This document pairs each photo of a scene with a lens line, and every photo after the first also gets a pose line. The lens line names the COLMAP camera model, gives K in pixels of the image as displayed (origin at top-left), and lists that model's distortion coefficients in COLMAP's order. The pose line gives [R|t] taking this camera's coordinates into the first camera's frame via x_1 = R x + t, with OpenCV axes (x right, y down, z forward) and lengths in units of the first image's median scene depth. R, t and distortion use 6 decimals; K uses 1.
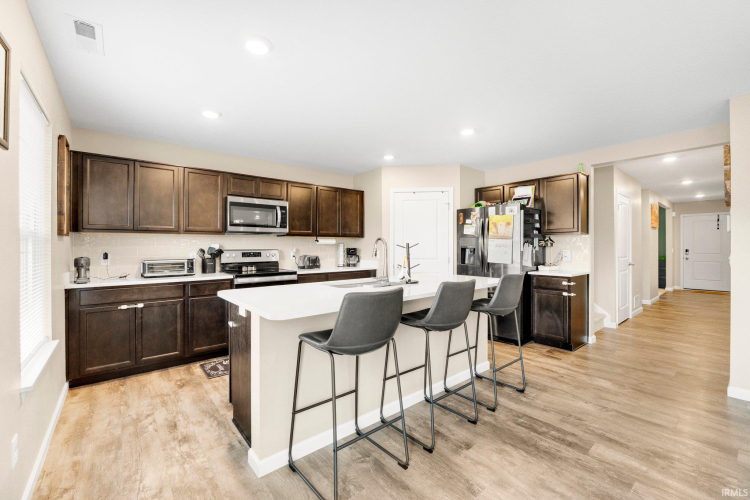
lens RADIAL K [[311.1, 0, 371.7], [0, 311.1, 248.0], [0, 0, 1]] dist [0.002670, 0.000144]
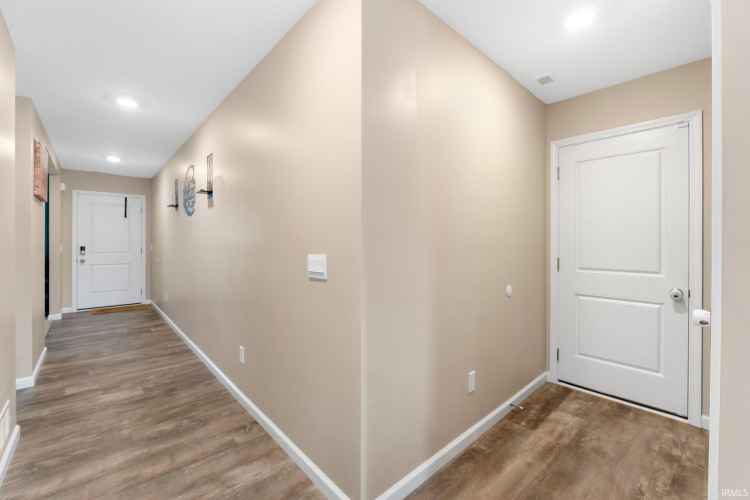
lens RADIAL K [[311.1, 0, 374.2], [0, 311.1, 246.2], [0, 0, 1]] dist [0.002670, 0.000144]
pose [[-0.047714, 0.000707, 0.998861, 0.359515], [-0.001061, 0.999999, -0.000758, 0.003710], [-0.998860, -0.001096, -0.047713, 0.448805]]
